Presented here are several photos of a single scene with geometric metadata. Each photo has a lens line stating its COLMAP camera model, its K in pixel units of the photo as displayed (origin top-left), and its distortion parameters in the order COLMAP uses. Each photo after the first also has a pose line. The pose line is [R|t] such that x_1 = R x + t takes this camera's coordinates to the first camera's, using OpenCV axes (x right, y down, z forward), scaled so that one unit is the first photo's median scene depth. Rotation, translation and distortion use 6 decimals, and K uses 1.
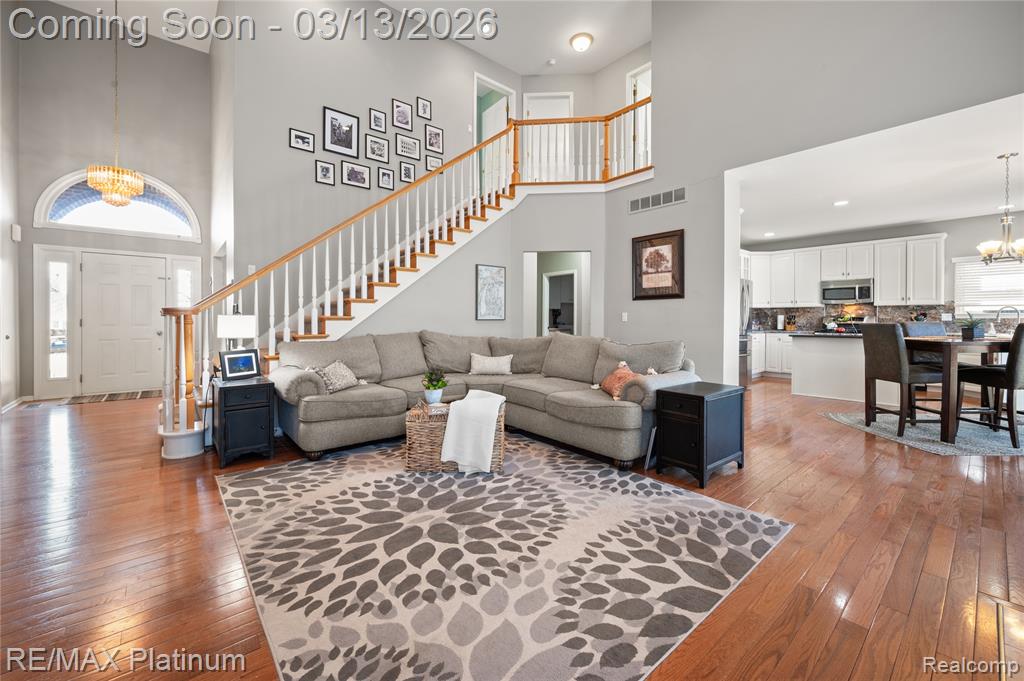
lens RADIAL K [[413.5, 0, 518.7], [0, 413.5, 320.1], [0, 0, 1]] dist [-0.000584, -0.000057]
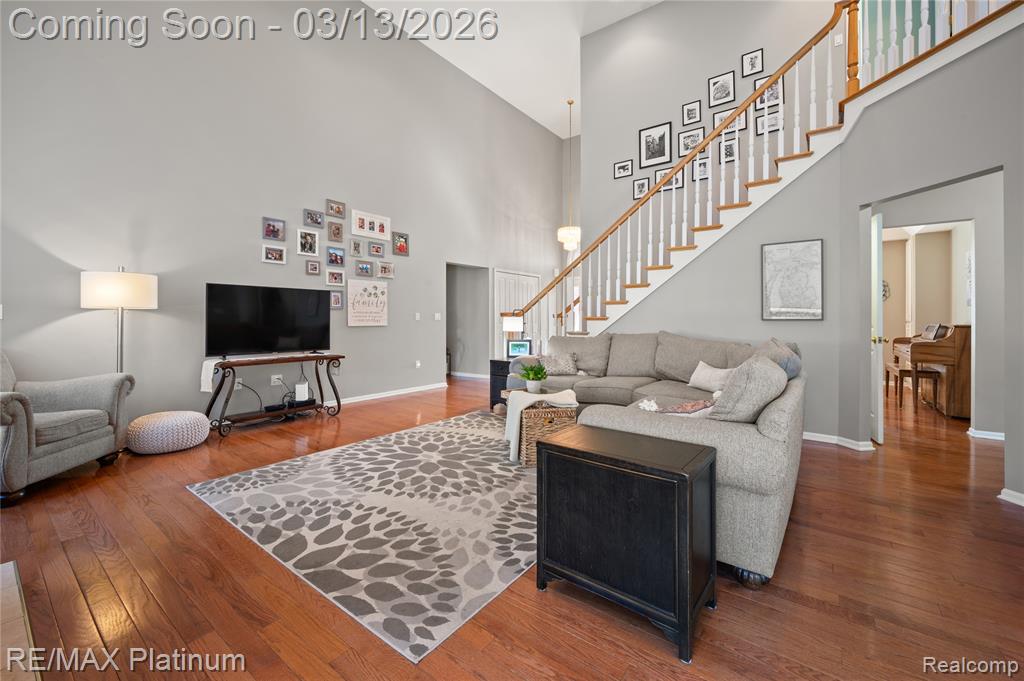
lens RADIAL K [[413.5, 0, 518.7], [0, 413.5, 320.1], [0, 0, 1]] dist [-0.000584, -0.000057]
pose [[0.216184, -0.000183, -0.976353, 1.314683], [-0.003155, 0.999995, -0.000886, 0.002130], [0.976348, 0.003271, 0.216182, 1.042121]]
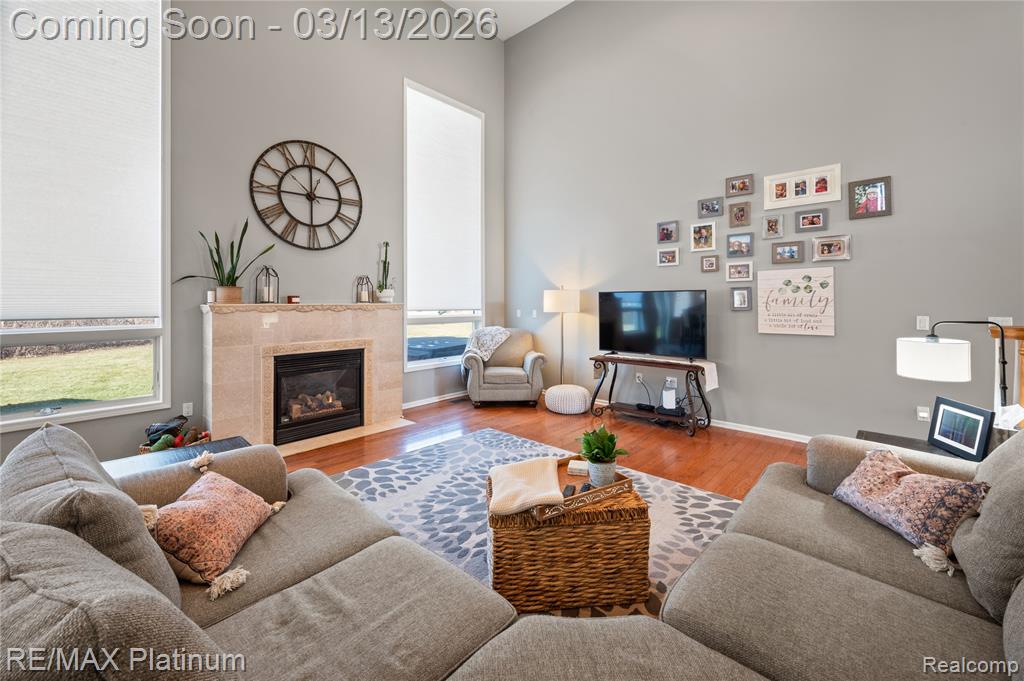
lens RADIAL K [[419.1, 0, 510.5], [0, 419.1, 301.4], [0, 0, 1]] dist [-0.000211, 0.000121]
pose [[-0.993665, 0.001099, -0.112378, 0.001146], [0.001132, 0.999999, -0.000231, -0.105874], [0.112378, -0.000356, -0.993665, 2.362740]]
